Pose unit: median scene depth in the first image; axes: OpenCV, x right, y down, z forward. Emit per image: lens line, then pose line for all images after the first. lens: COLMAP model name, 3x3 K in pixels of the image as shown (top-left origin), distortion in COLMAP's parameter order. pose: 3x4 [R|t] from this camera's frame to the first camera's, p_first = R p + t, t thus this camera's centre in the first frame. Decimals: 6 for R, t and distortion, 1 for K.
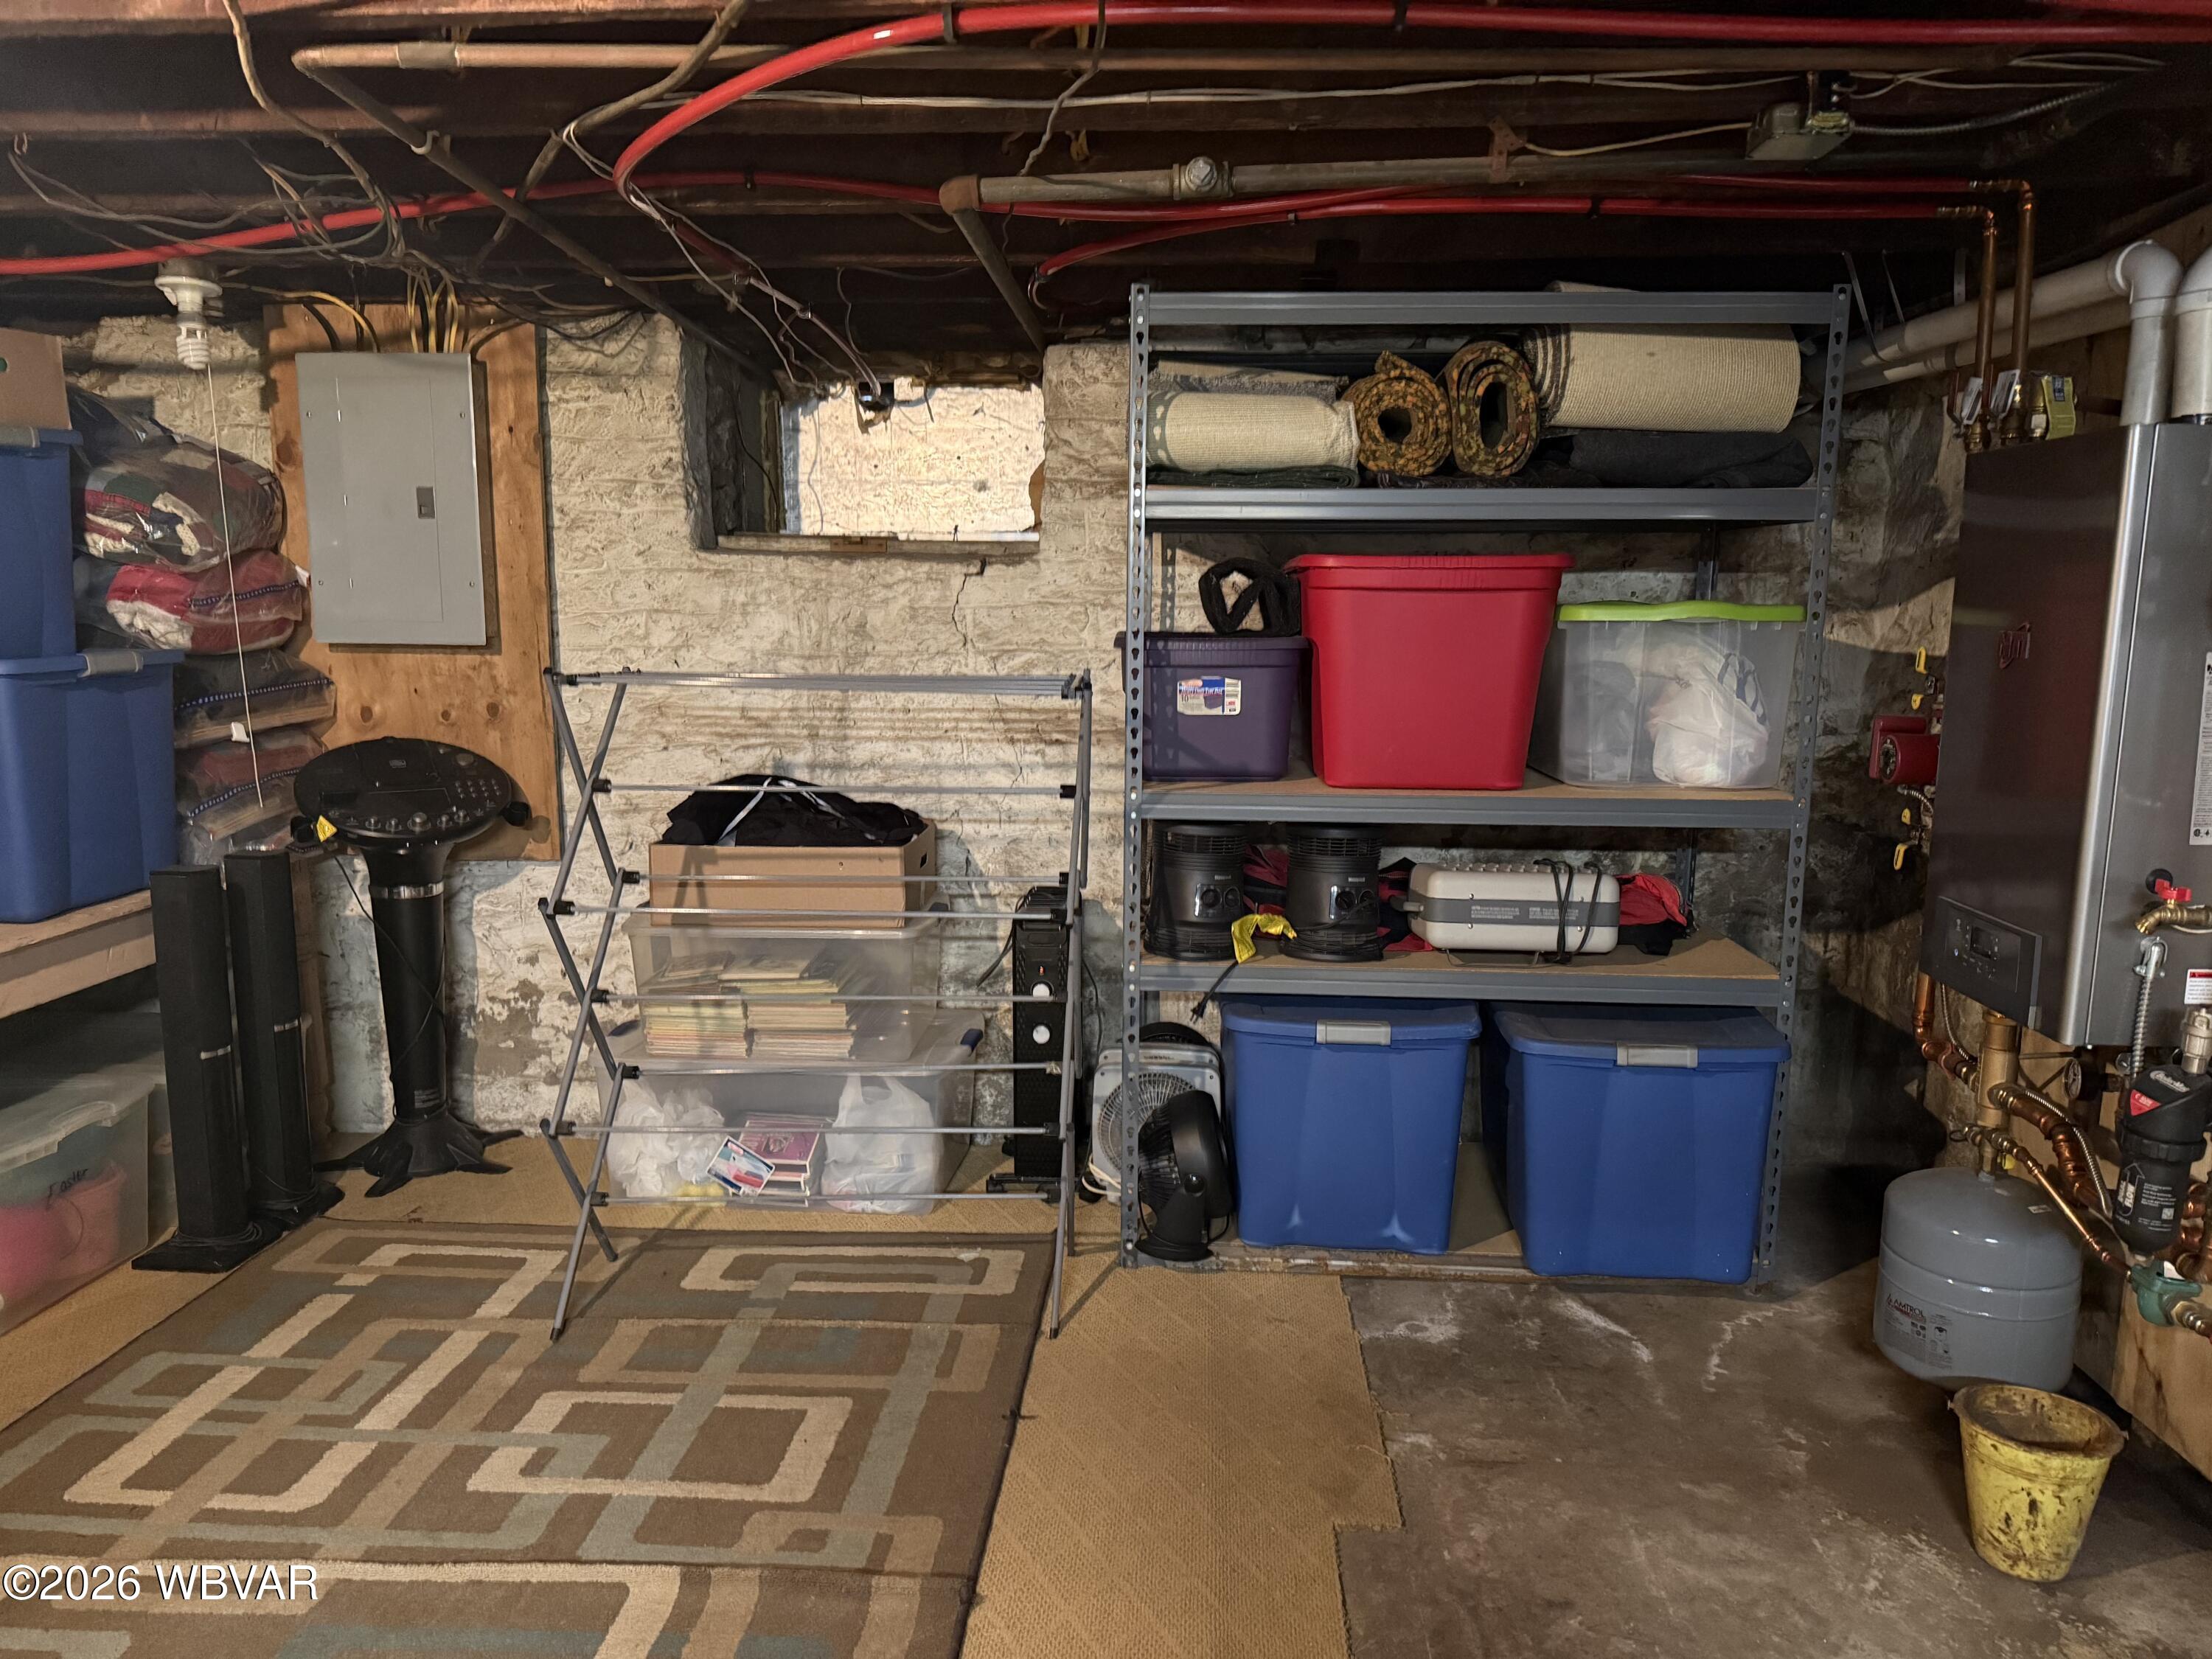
lens RADIAL K [[1574.9, 0, 1115.9], [0, 1574.9, 841.9], [0, 0, 1]] dist [0.098481, -0.160730]
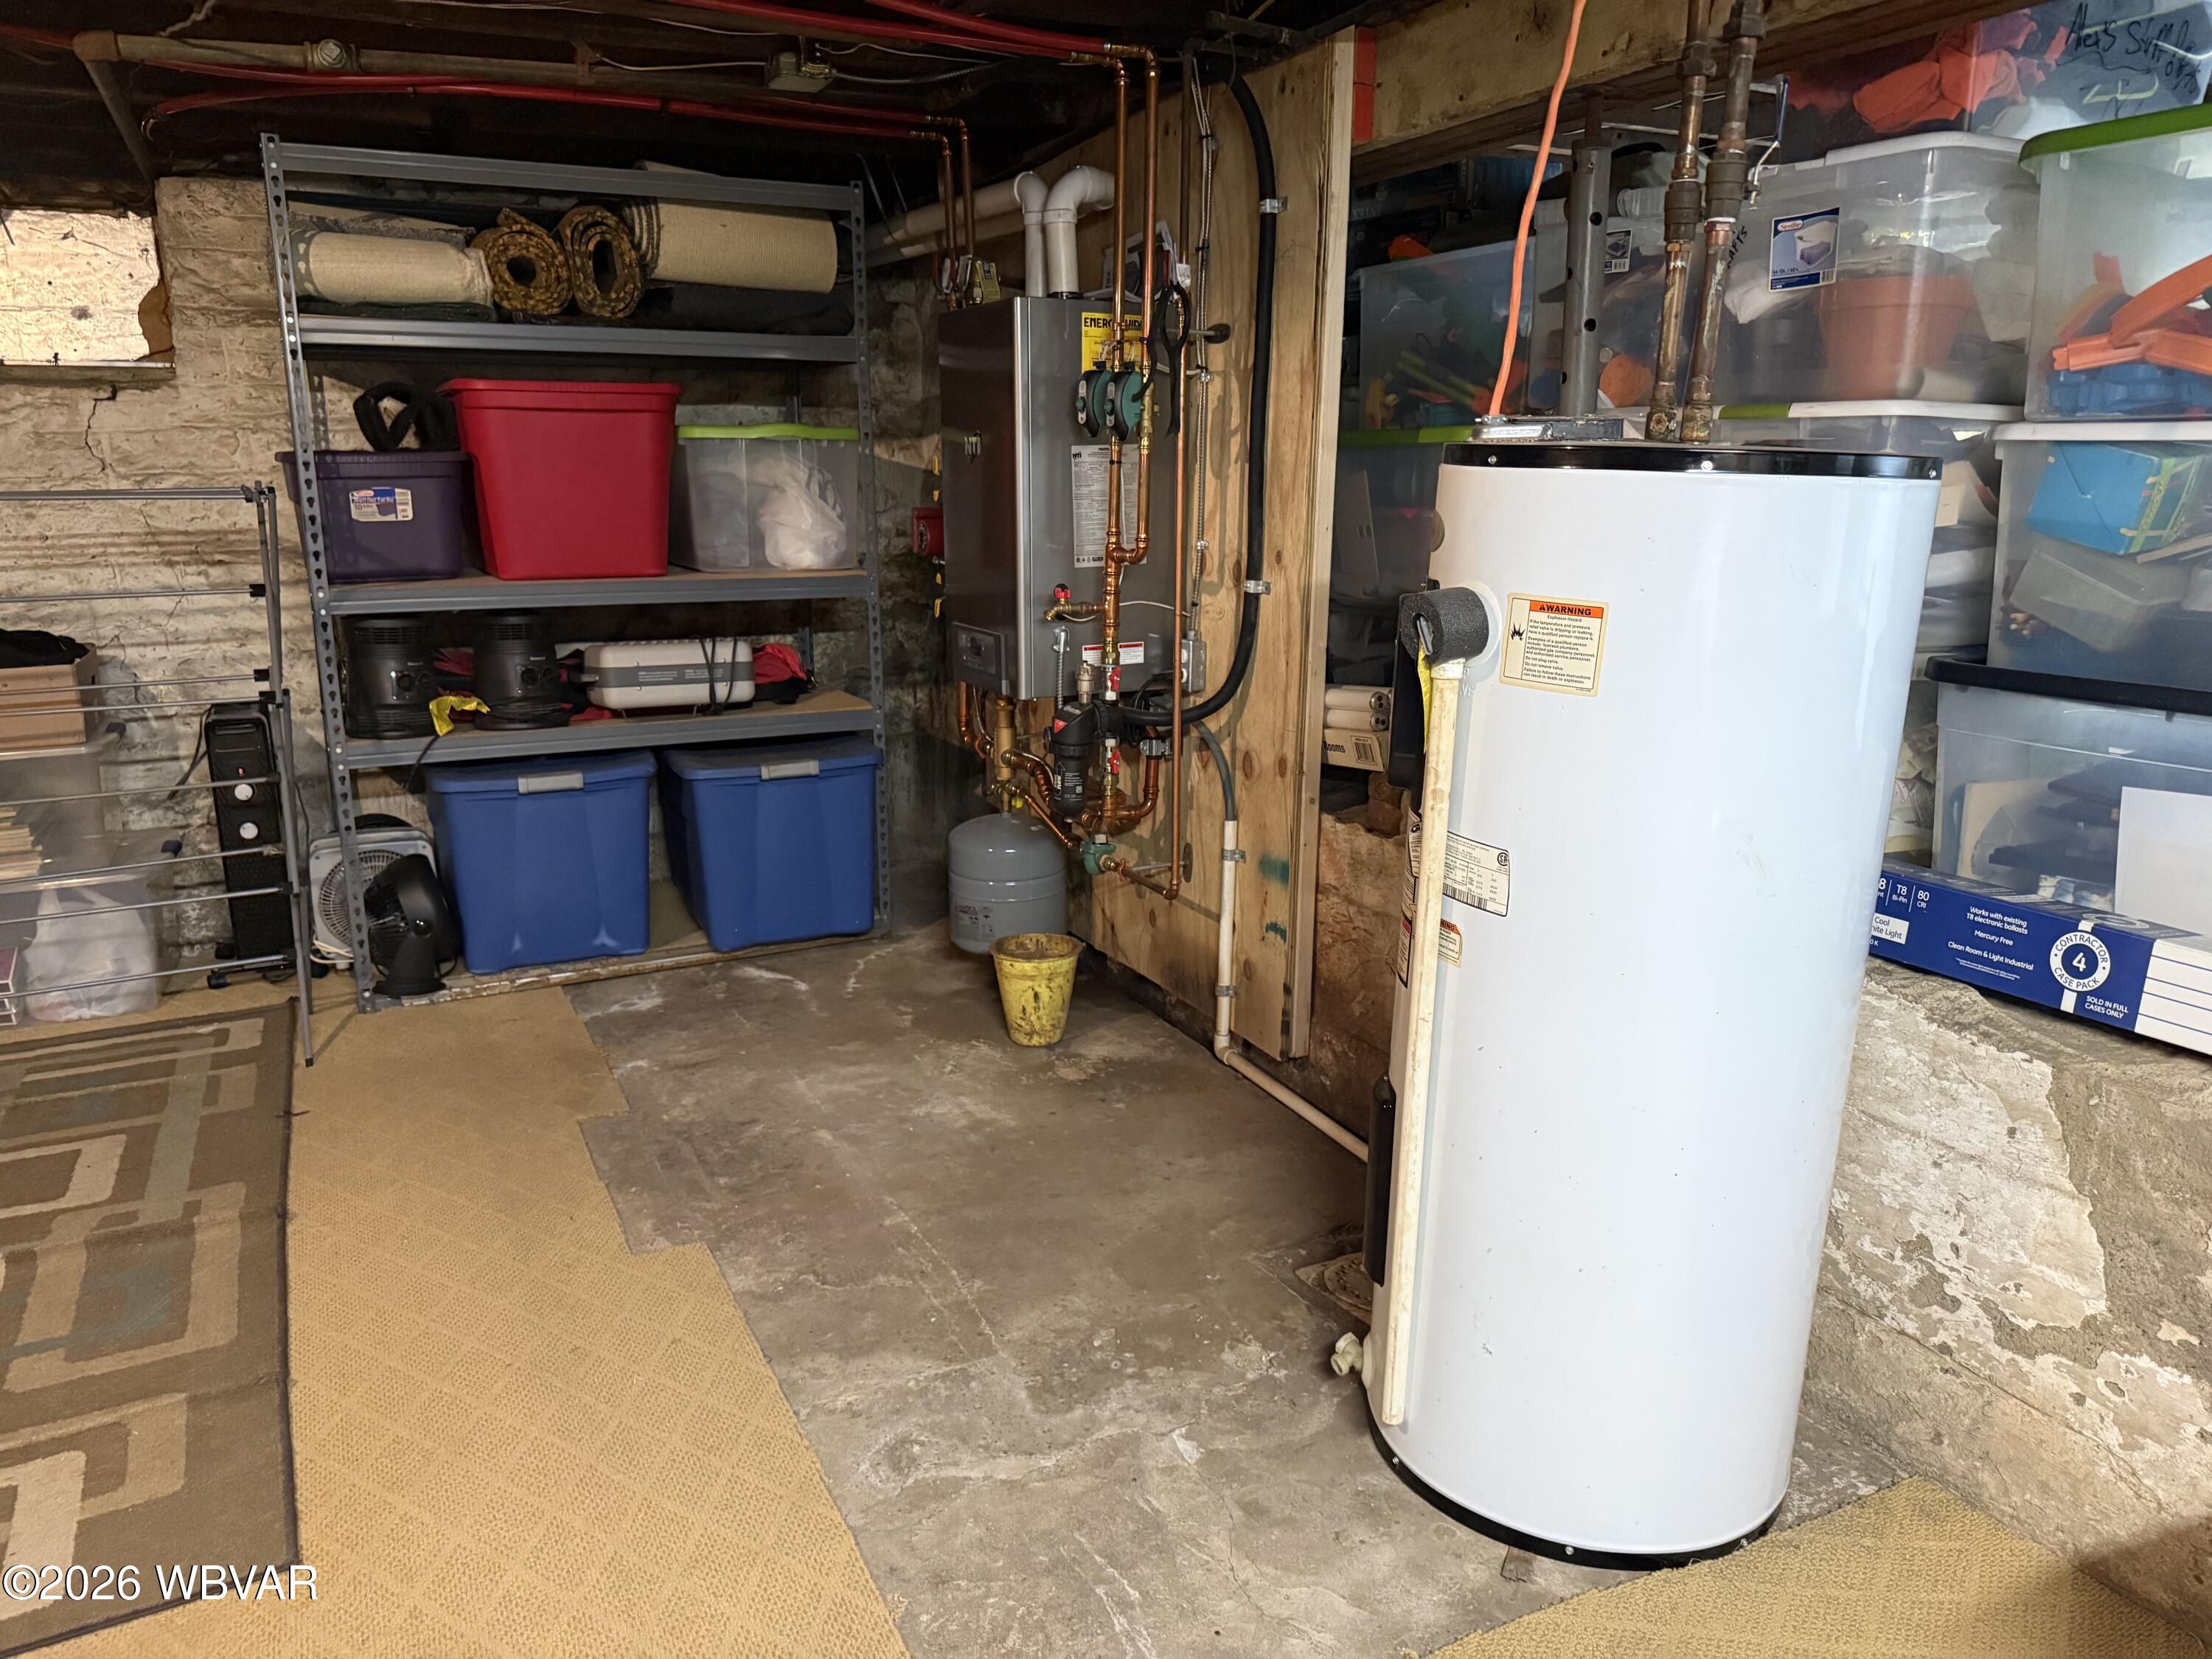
lens RADIAL K [[1544.5, 0, 1106.0], [0, 1544.5, 829.5], [0, 0, 1]] dist [0.059982, -0.074646]
pose [[0.870152, -0.124132, 0.476892, -0.052169], [0.083659, 0.990917, 0.105283, 0.064909], [-0.485629, -0.051716, 0.872634, -0.252024]]
